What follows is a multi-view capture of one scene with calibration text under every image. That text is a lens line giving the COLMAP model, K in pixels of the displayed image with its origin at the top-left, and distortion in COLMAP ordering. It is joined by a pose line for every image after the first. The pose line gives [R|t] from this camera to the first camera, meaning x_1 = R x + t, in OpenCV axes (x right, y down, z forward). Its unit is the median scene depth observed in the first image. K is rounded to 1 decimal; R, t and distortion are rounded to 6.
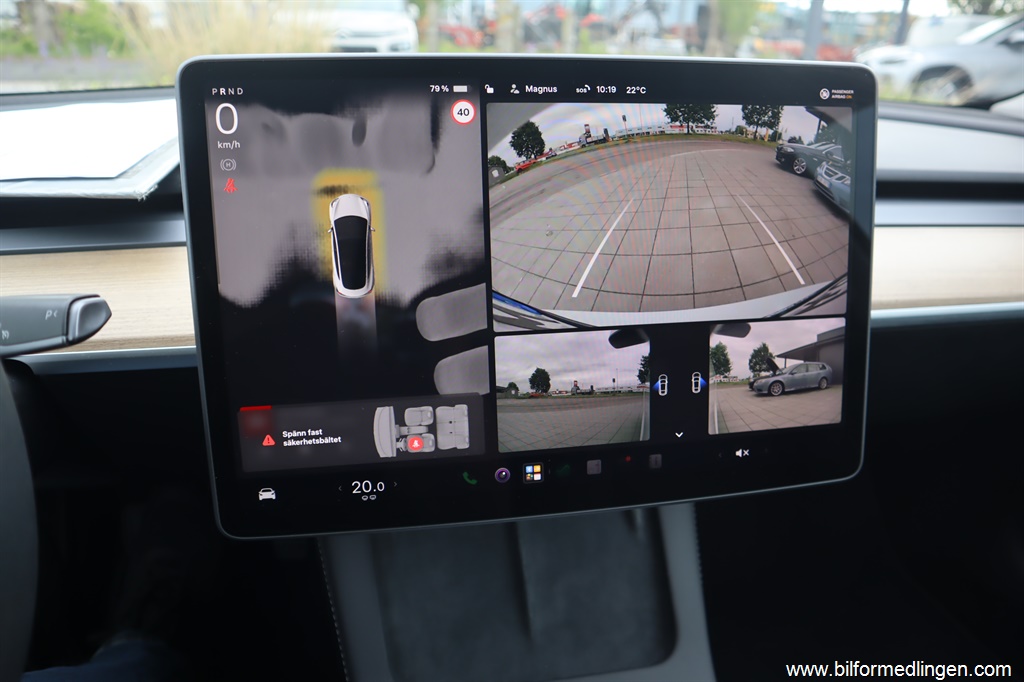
lens RADIAL K [[823.5, 0, 539.1], [0, 823.5, 346.1], [0, 0, 1]] dist [-0.159302, 0.126331]
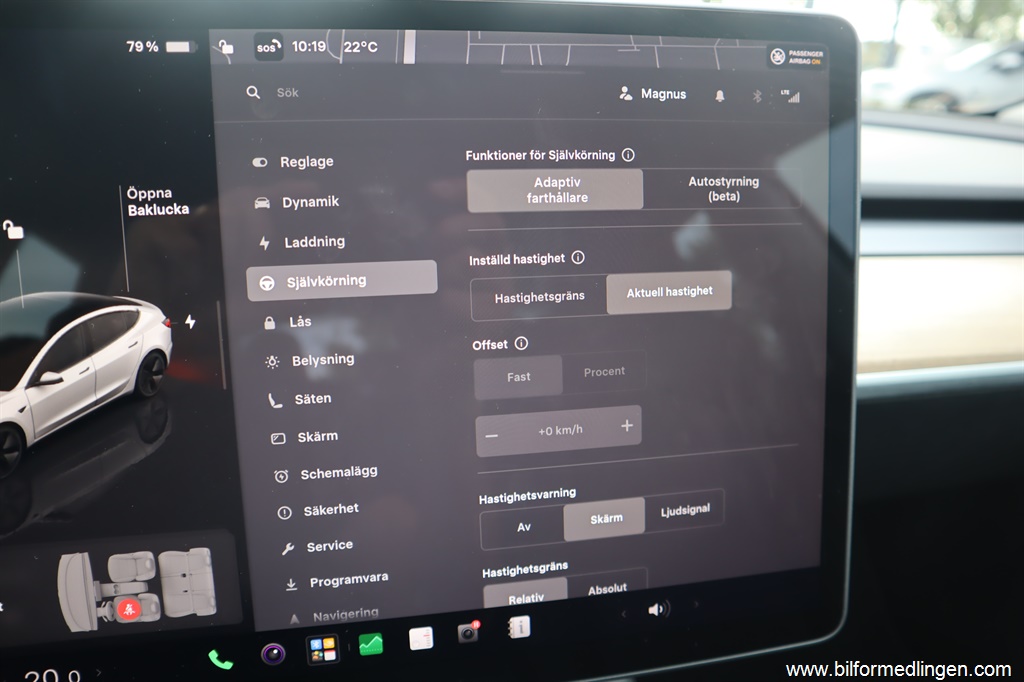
lens RADIAL K [[823.5, 0, 539.1], [0, 823.5, 346.1], [0, 0, 1]] dist [-0.159302, 0.126331]
pose [[0.999952, -0.004566, 0.008677, 0.161148], [0.004898, 0.999240, -0.038669, -0.058923], [-0.008494, 0.038709, 0.999214, 0.372866]]
